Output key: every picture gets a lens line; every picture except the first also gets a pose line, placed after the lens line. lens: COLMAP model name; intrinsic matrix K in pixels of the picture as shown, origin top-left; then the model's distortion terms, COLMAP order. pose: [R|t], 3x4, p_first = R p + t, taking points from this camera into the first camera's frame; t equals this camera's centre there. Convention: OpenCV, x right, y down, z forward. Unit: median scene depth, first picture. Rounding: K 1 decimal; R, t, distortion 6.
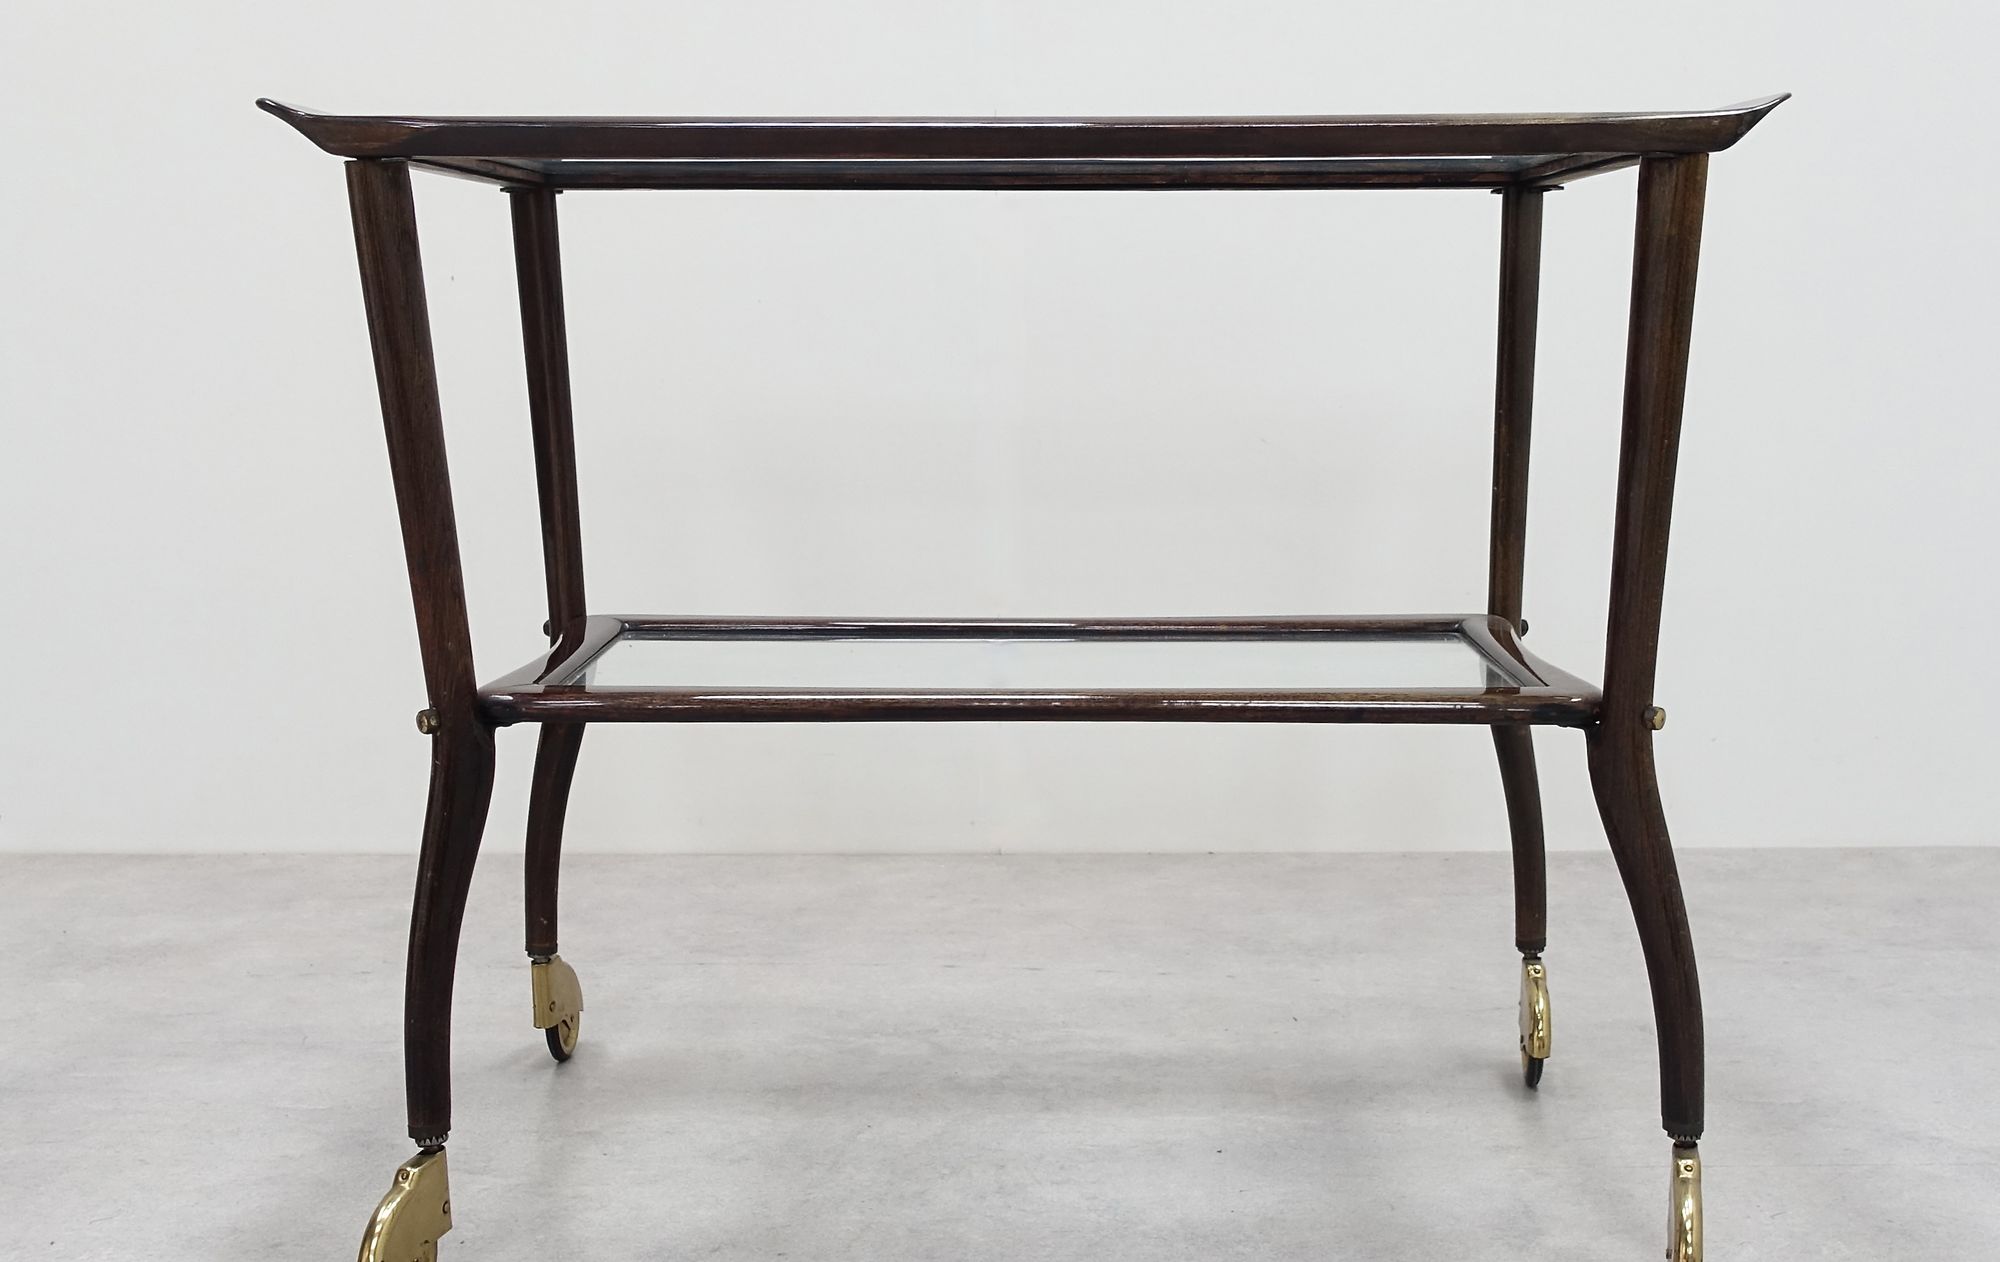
lens RADIAL K [[2226.5, 0, 998.7], [0, 2226.5, 669.4], [0, 0, 1]] dist [-0.002194, 0.005757]
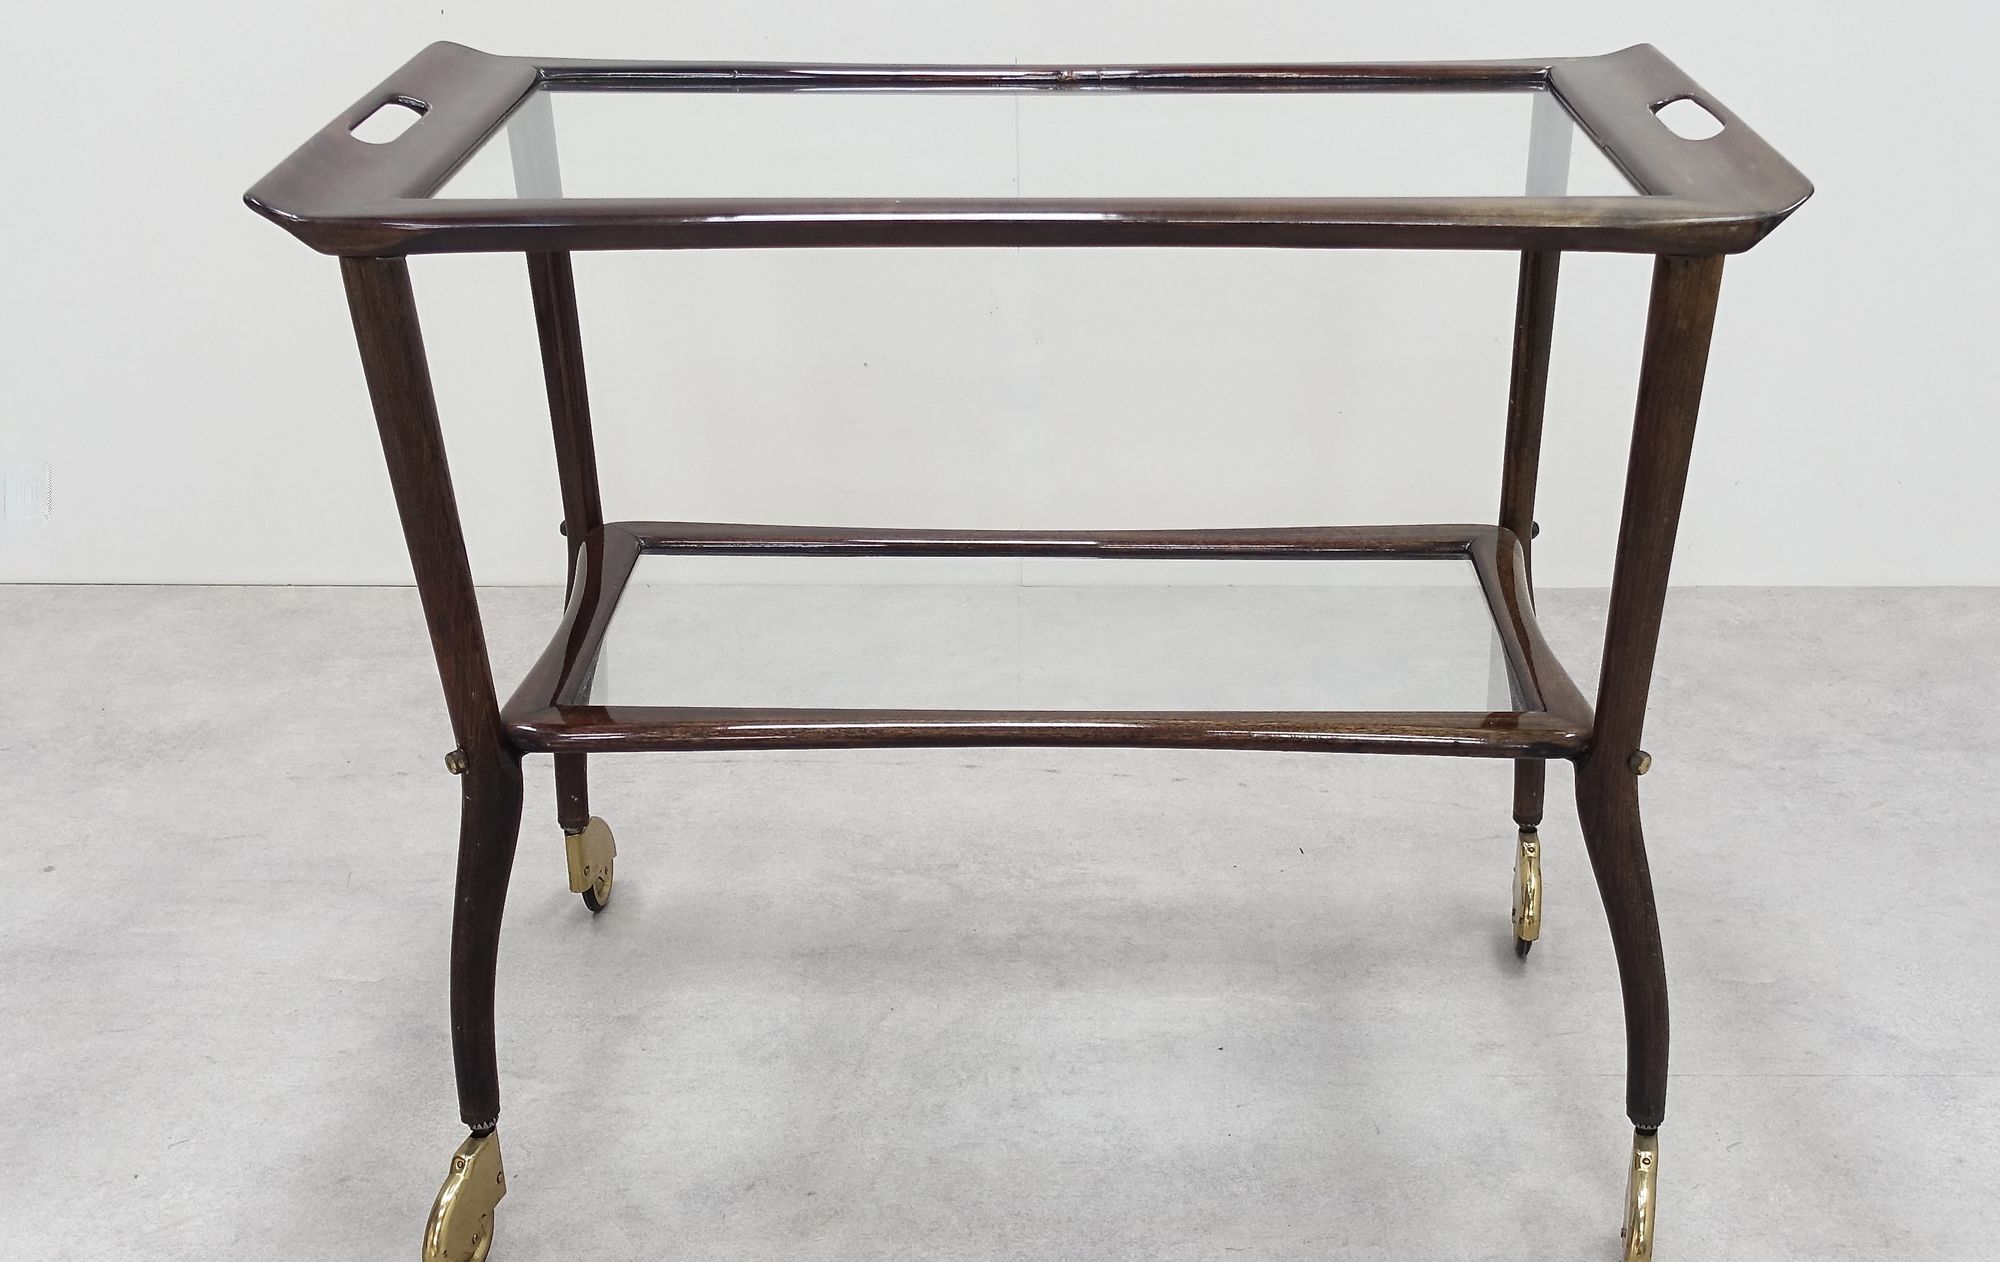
lens RADIAL K [[2285.3, 0, 1041.1], [0, 2285.3, 636.1], [0, 0, 1]] dist [-0.000589, -0.007414]
pose [[0.999994, -0.001288, 0.003344, 0.009651], [0.000467, 0.972050, 0.234772, -0.229563], [-0.003553, -0.234769, 0.972045, -0.015882]]
